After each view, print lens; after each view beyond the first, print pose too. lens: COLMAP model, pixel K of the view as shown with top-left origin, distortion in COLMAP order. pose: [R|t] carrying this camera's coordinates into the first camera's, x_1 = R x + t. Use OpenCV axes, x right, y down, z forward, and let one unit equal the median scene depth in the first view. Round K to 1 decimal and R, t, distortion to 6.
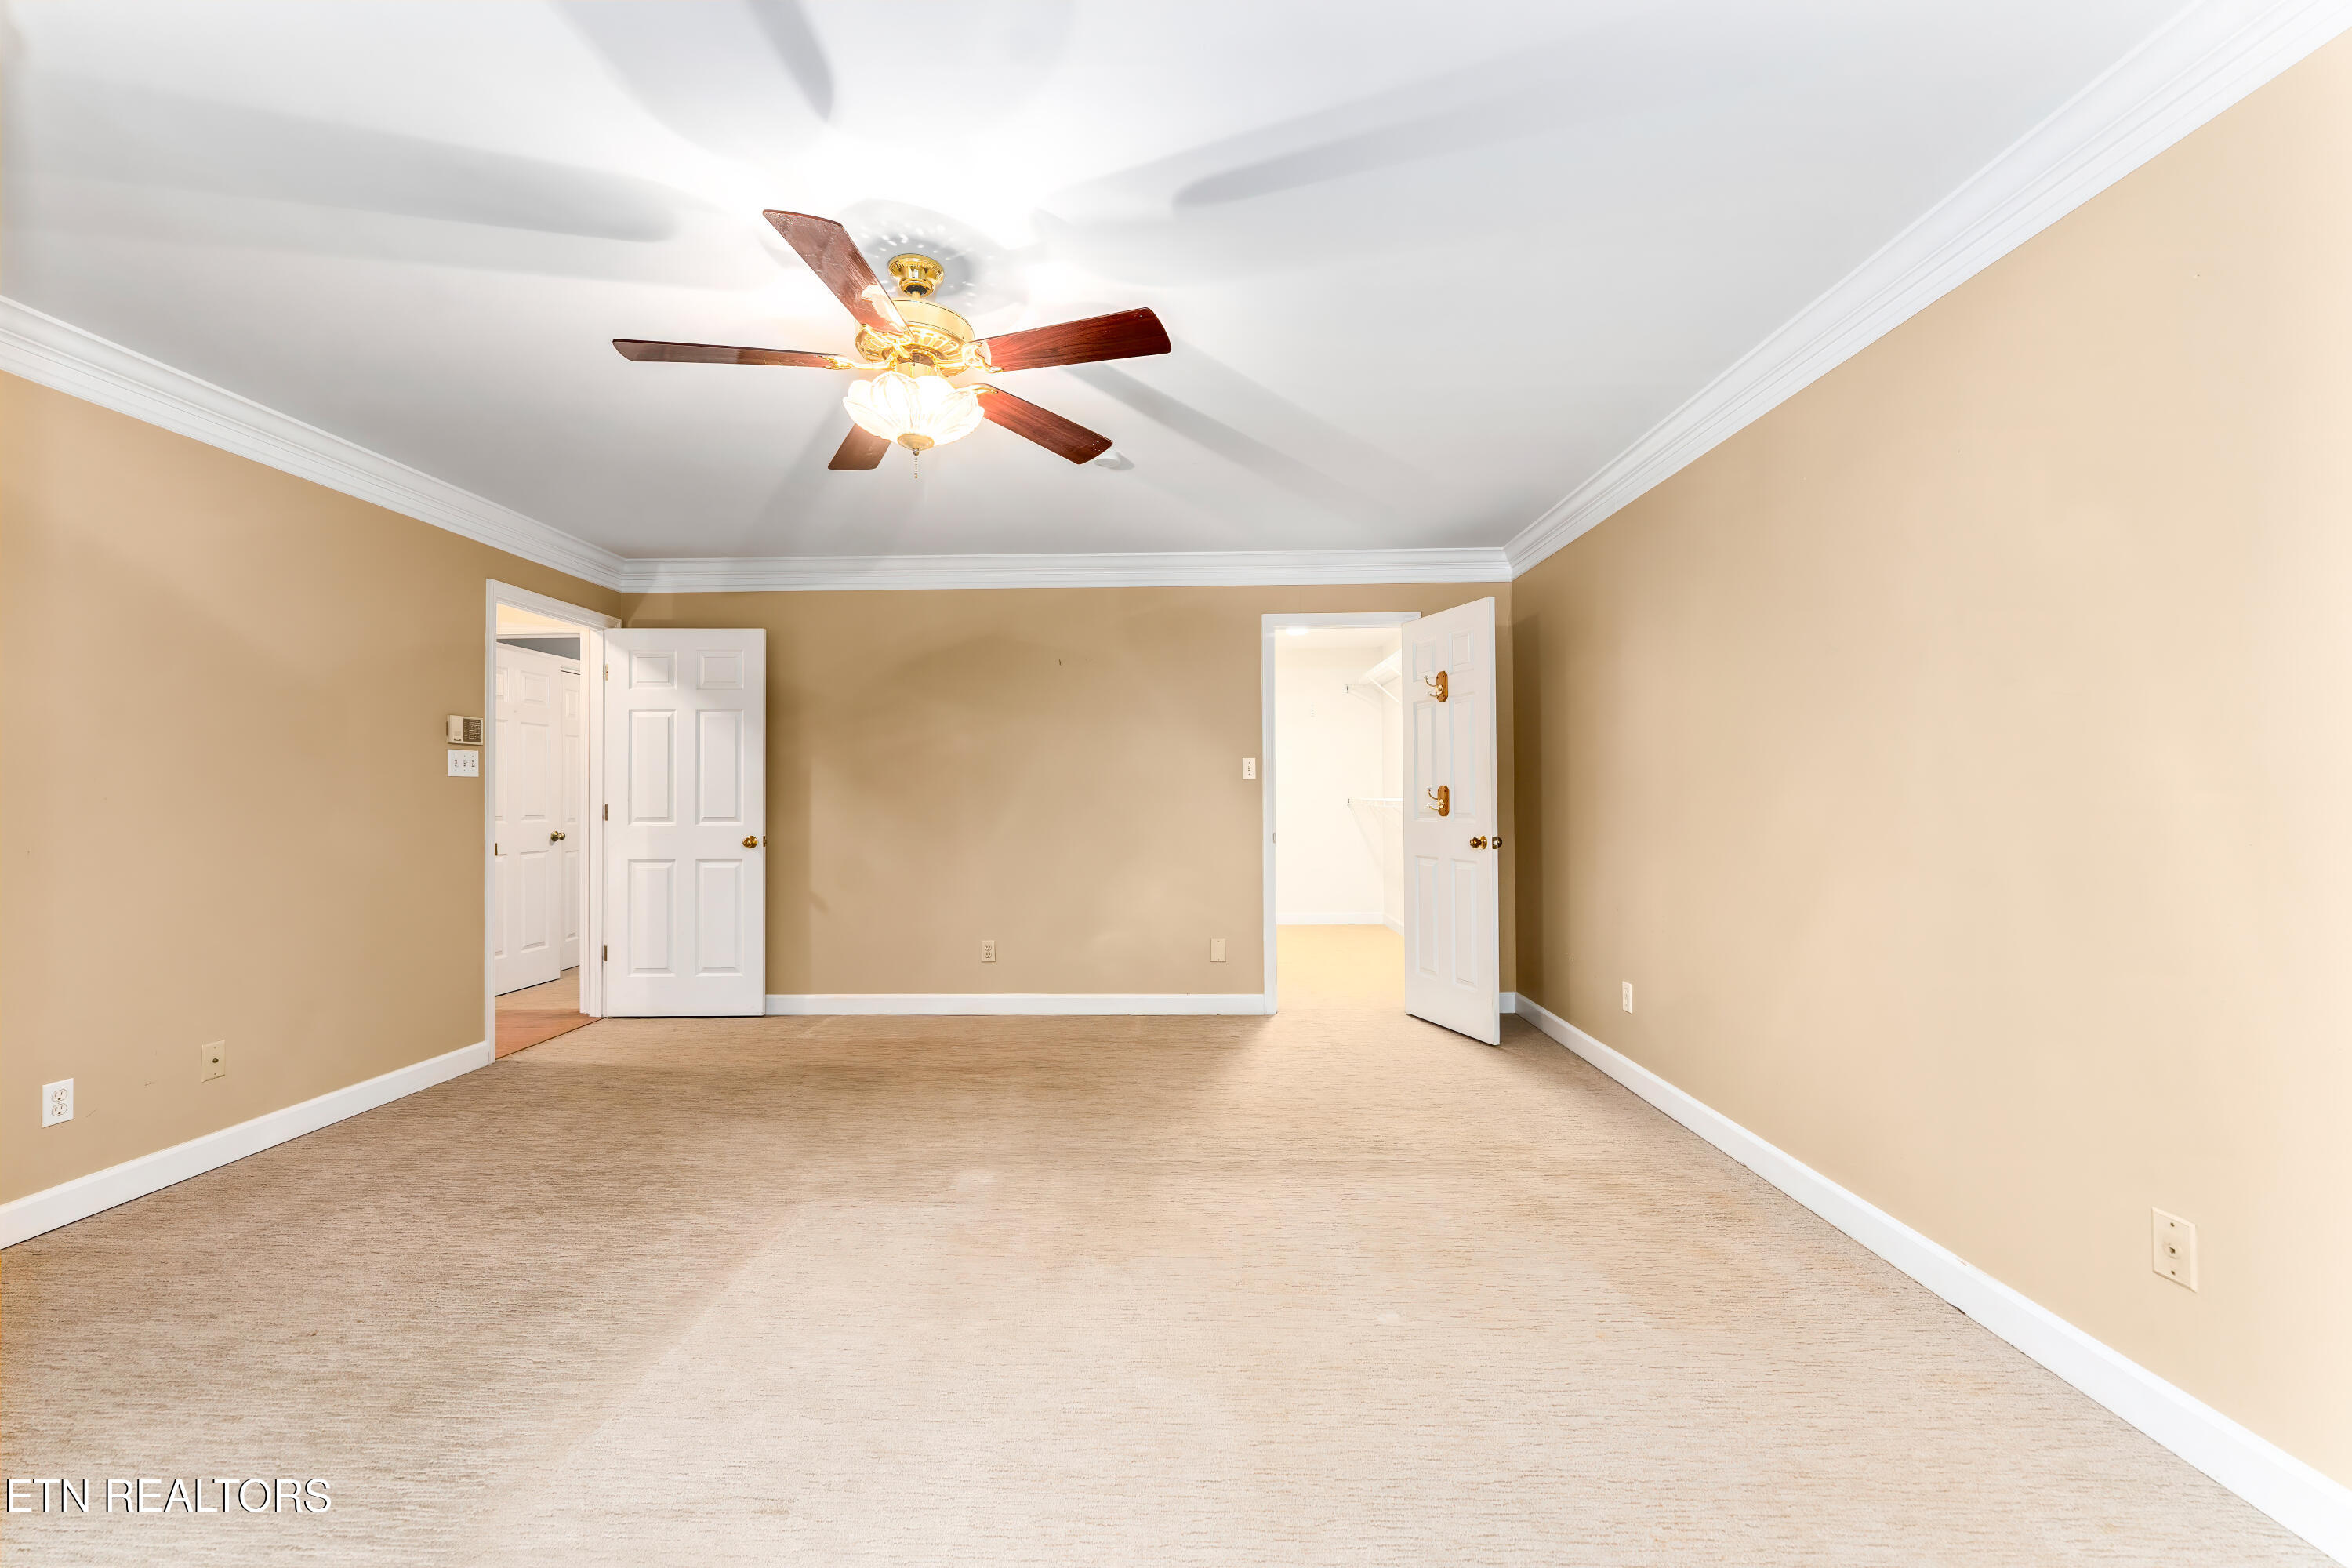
lens RADIAL K [[934.7, 0, 1165.9], [0, 934.7, 781.8], [0, 0, 1]] dist [-0.002767, -0.000484]
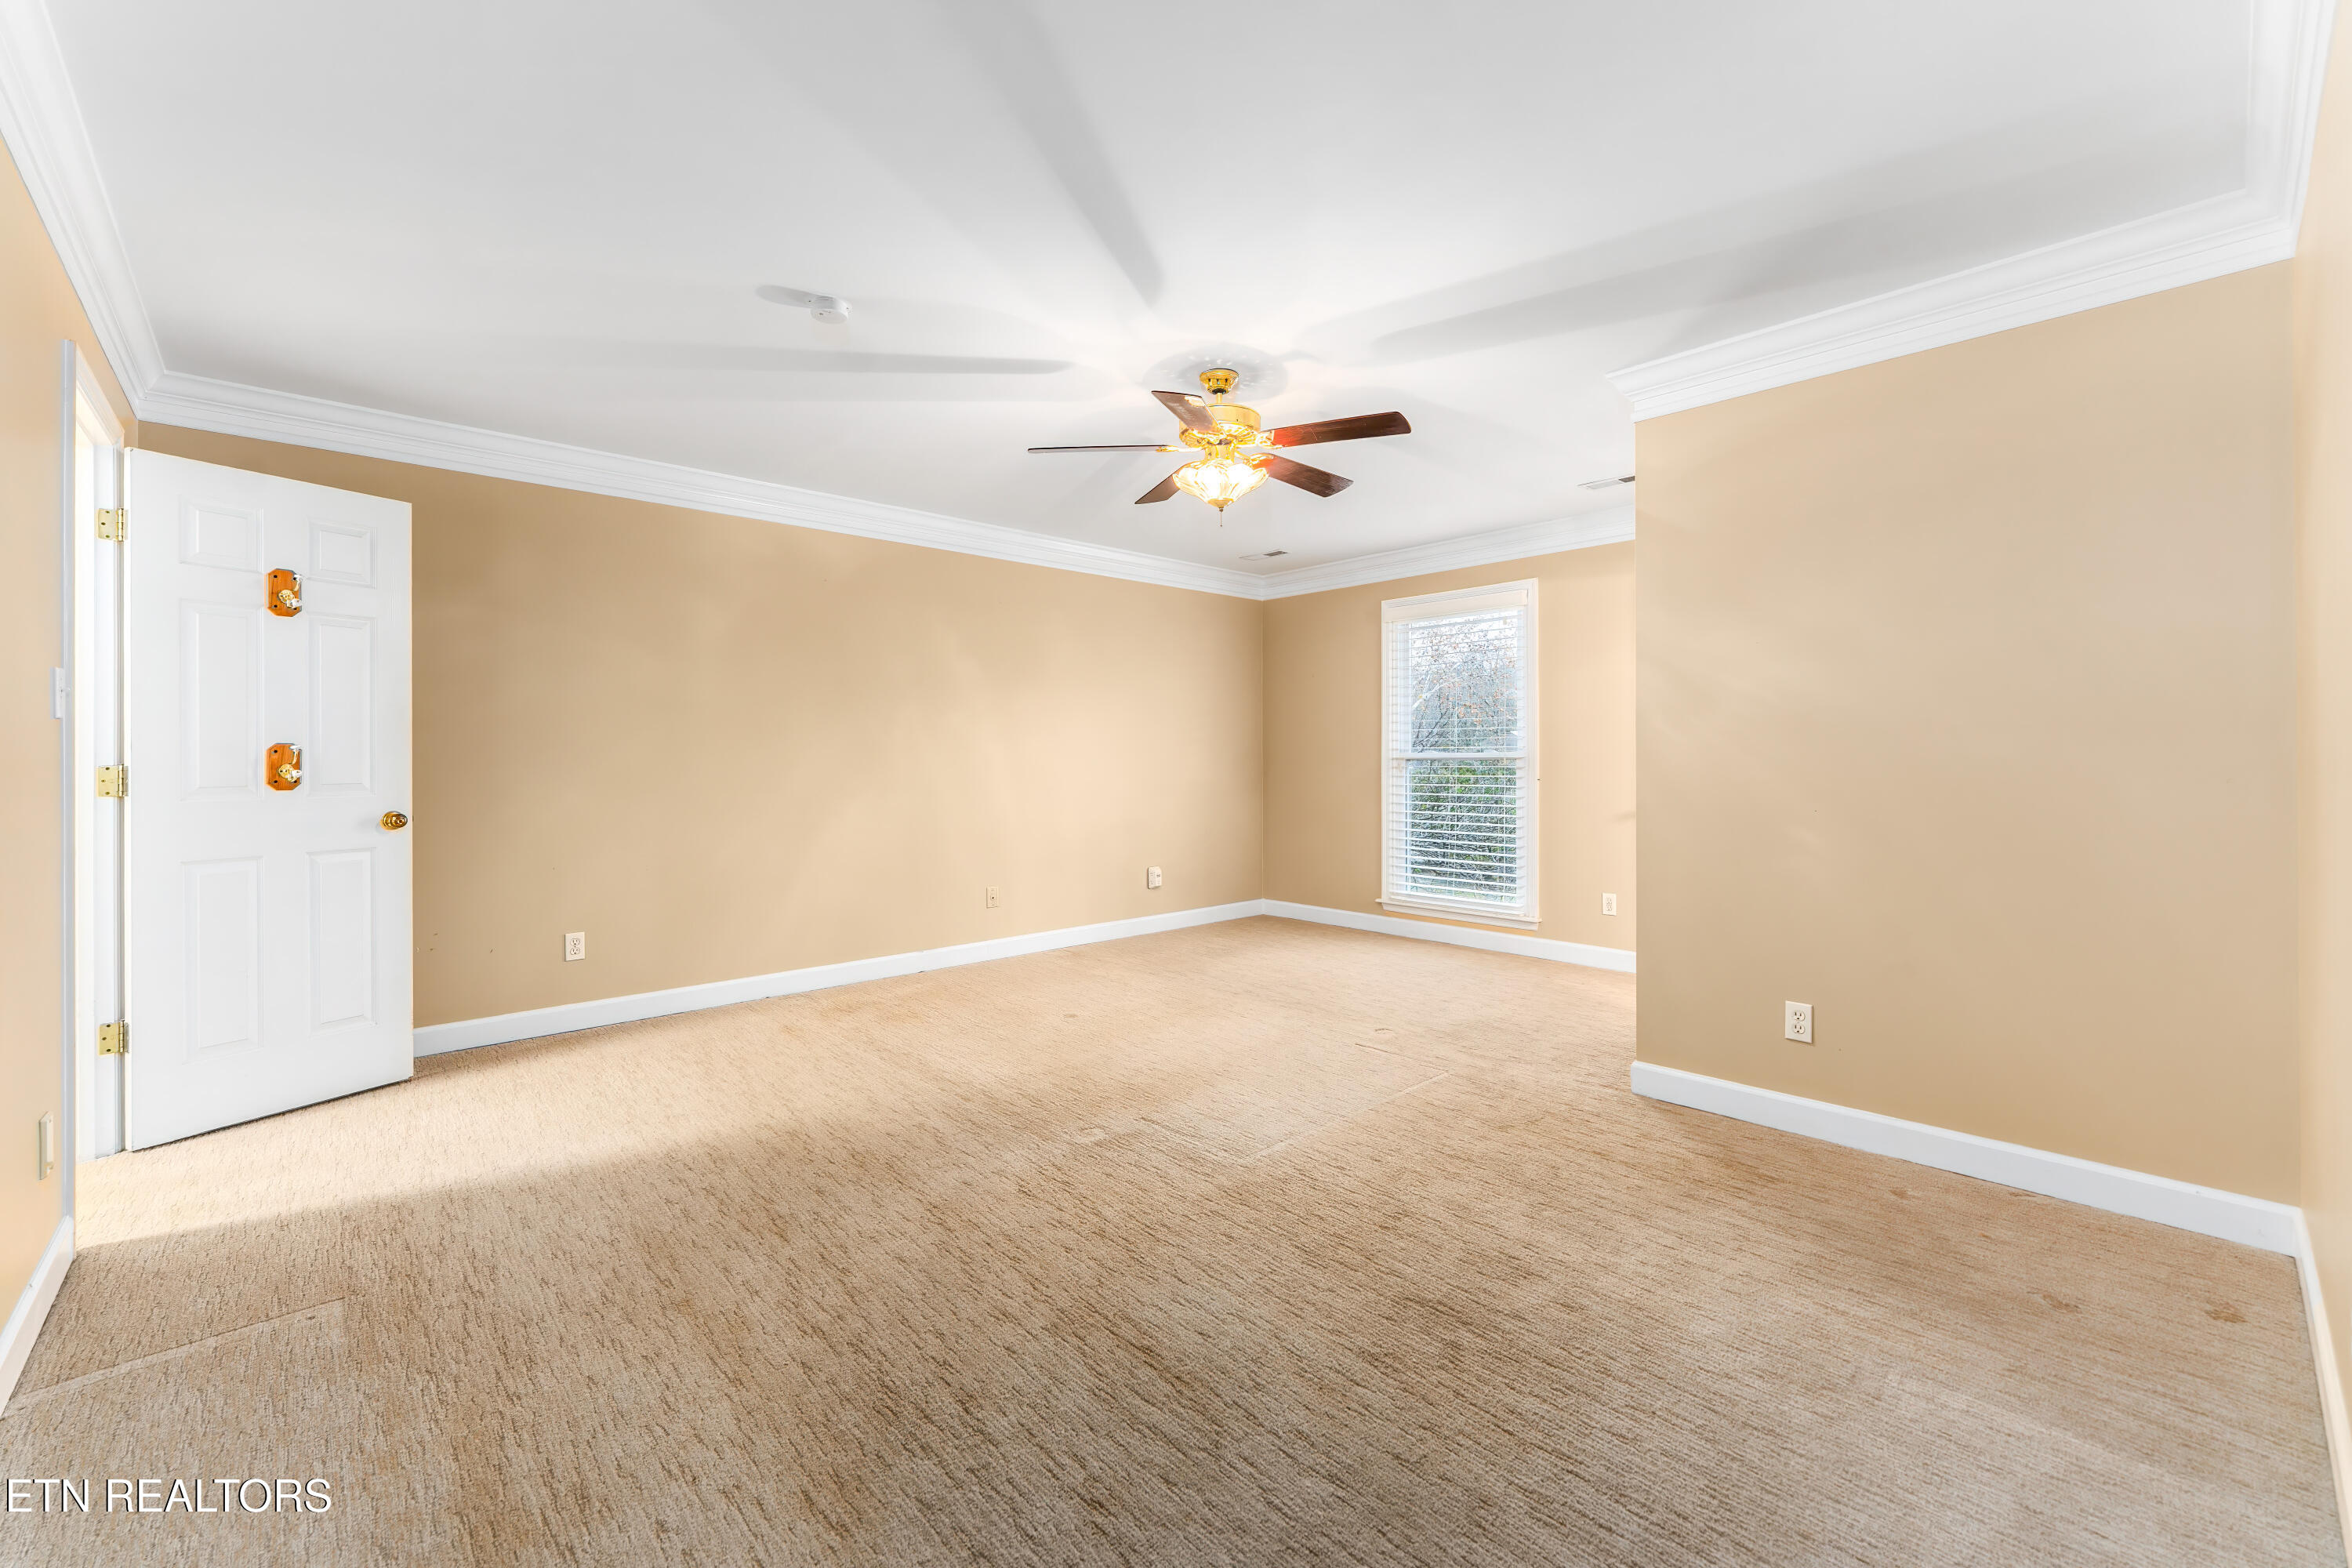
lens RADIAL K [[944.7, 0, 1171.6], [0, 944.7, 777.5], [0, 0, 1]] dist [-0.000967, -0.000631]
pose [[-0.693036, -0.007385, 0.720866, -0.707104], [-0.005836, 0.999972, 0.004634, 0.024273], [-0.720880, -0.000996, -0.693059, 1.167561]]
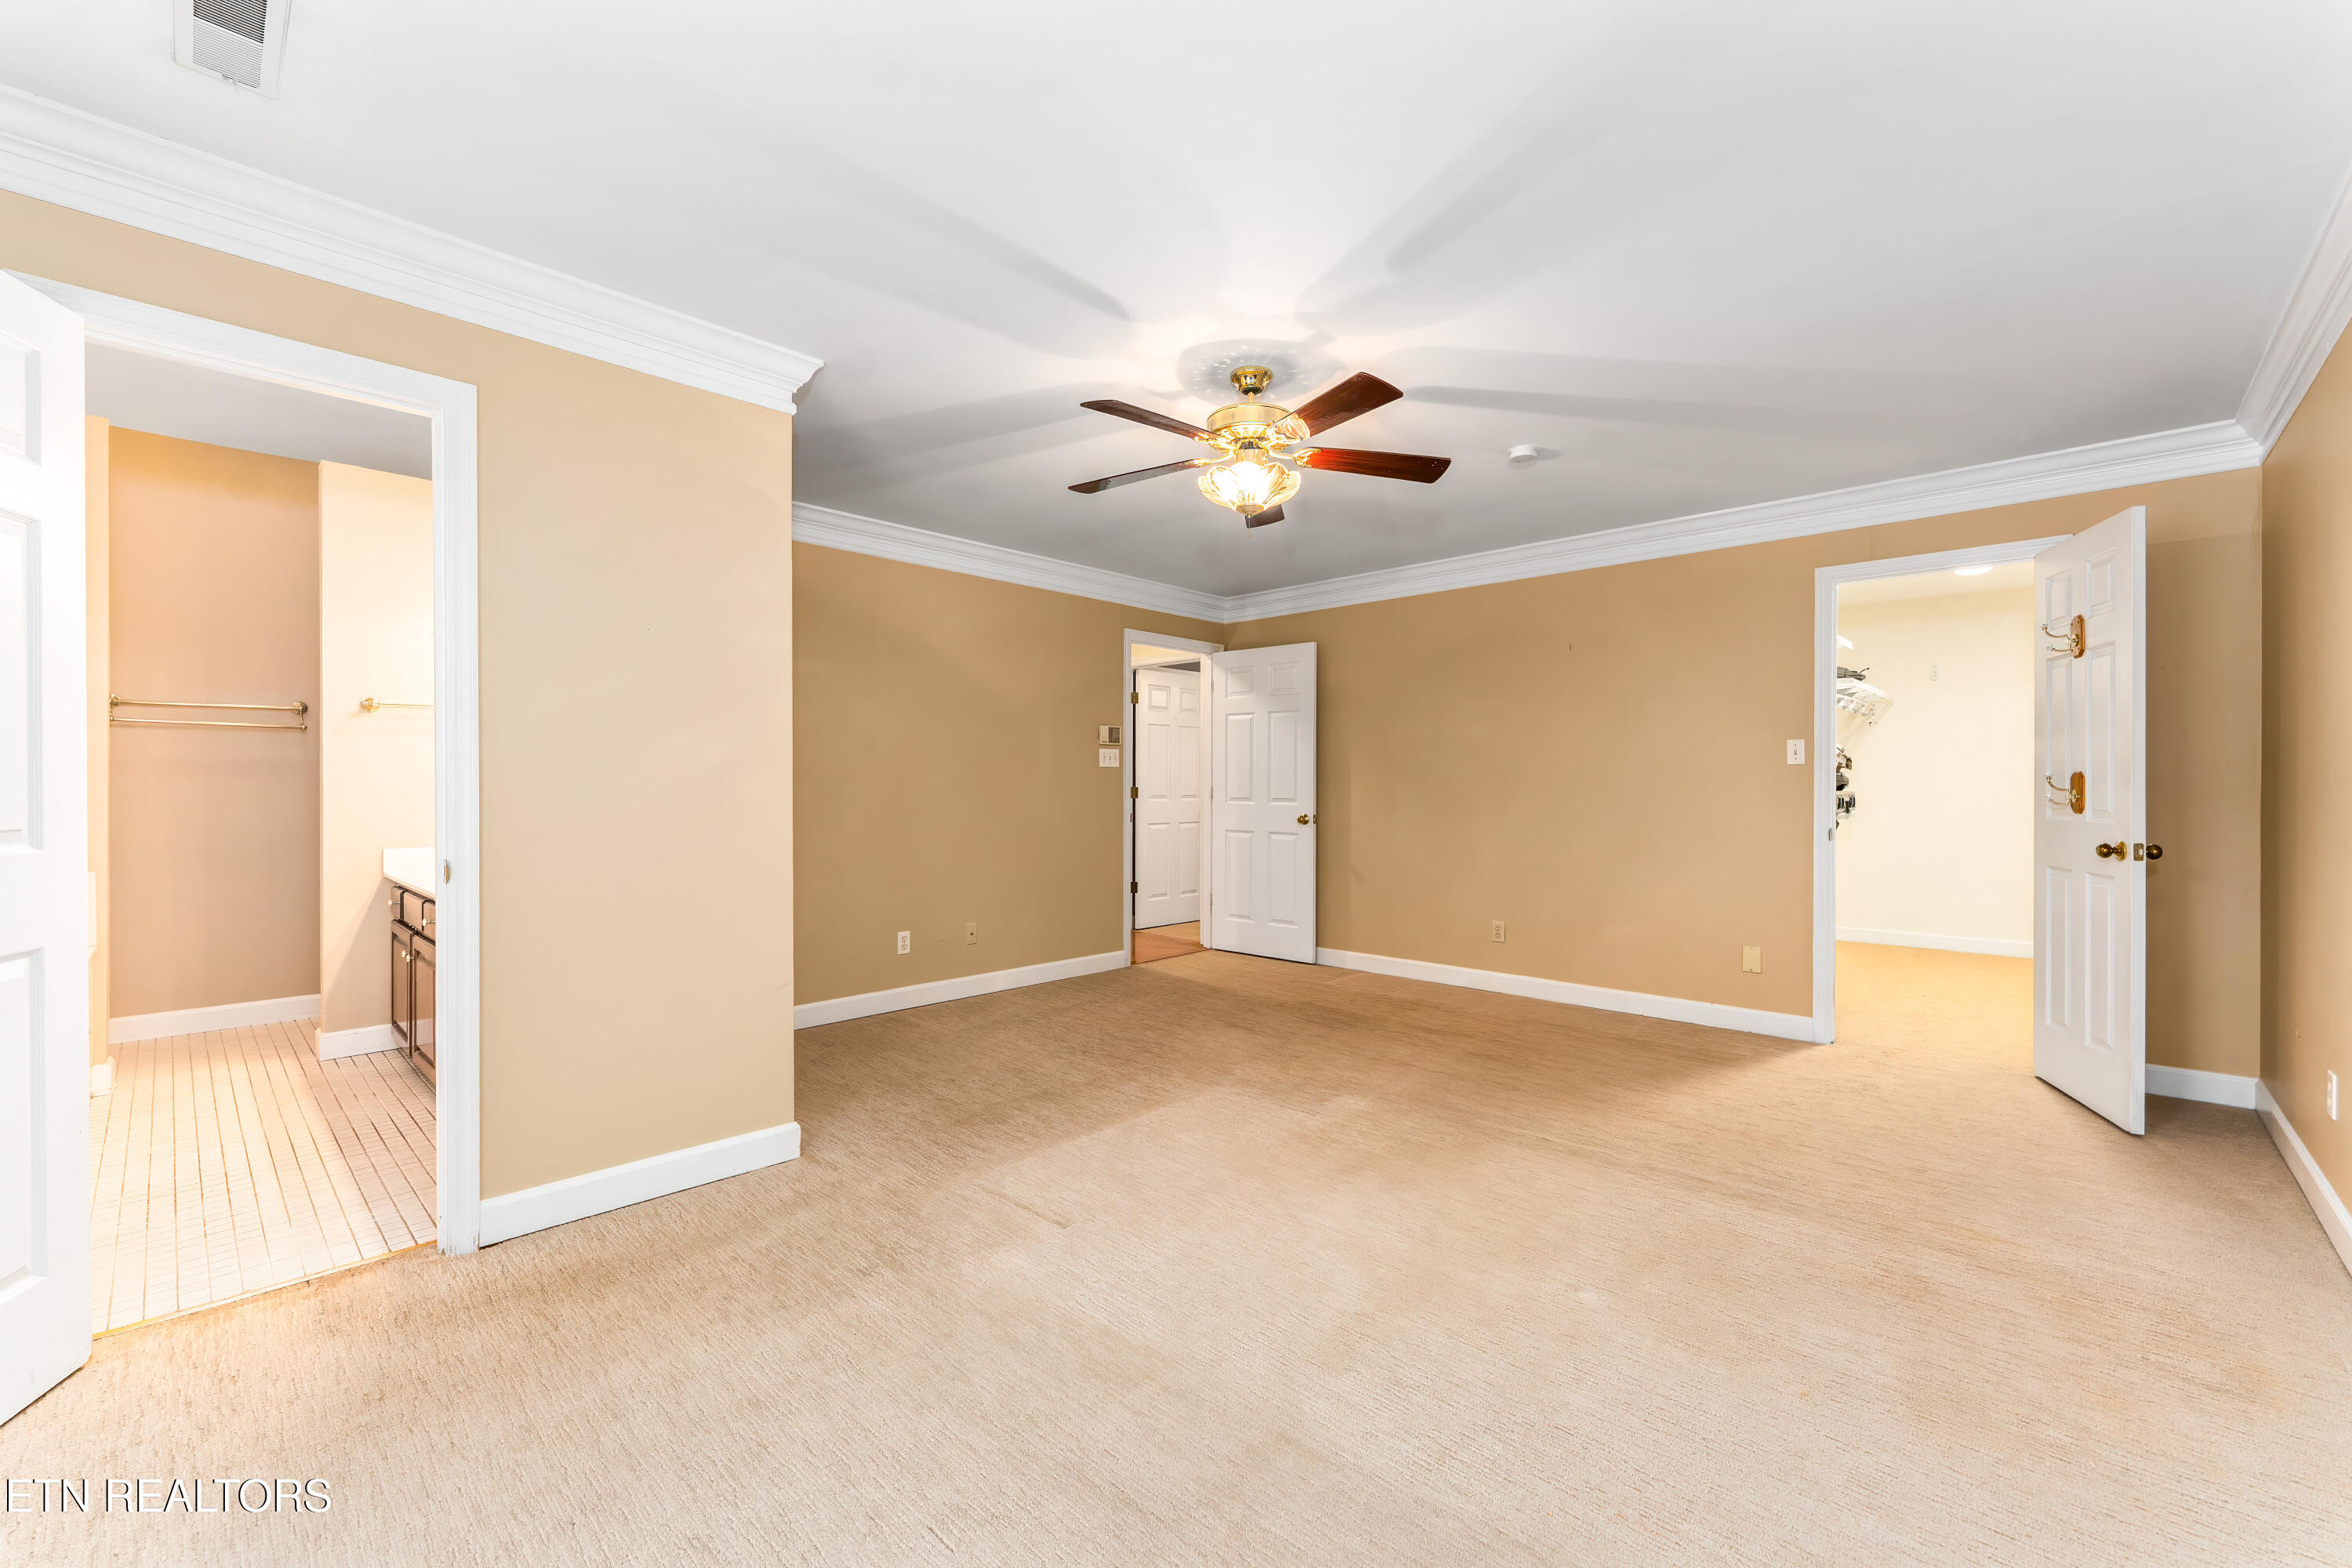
lens RADIAL K [[944.7, 0, 1171.6], [0, 944.7, 777.5], [0, 0, 1]] dist [-0.000967, -0.000631]
pose [[0.742104, 0.002100, -0.670282, 0.308645], [0.004470, 0.999957, 0.008081, -0.000722], [0.670270, -0.008993, 0.742063, -0.030385]]
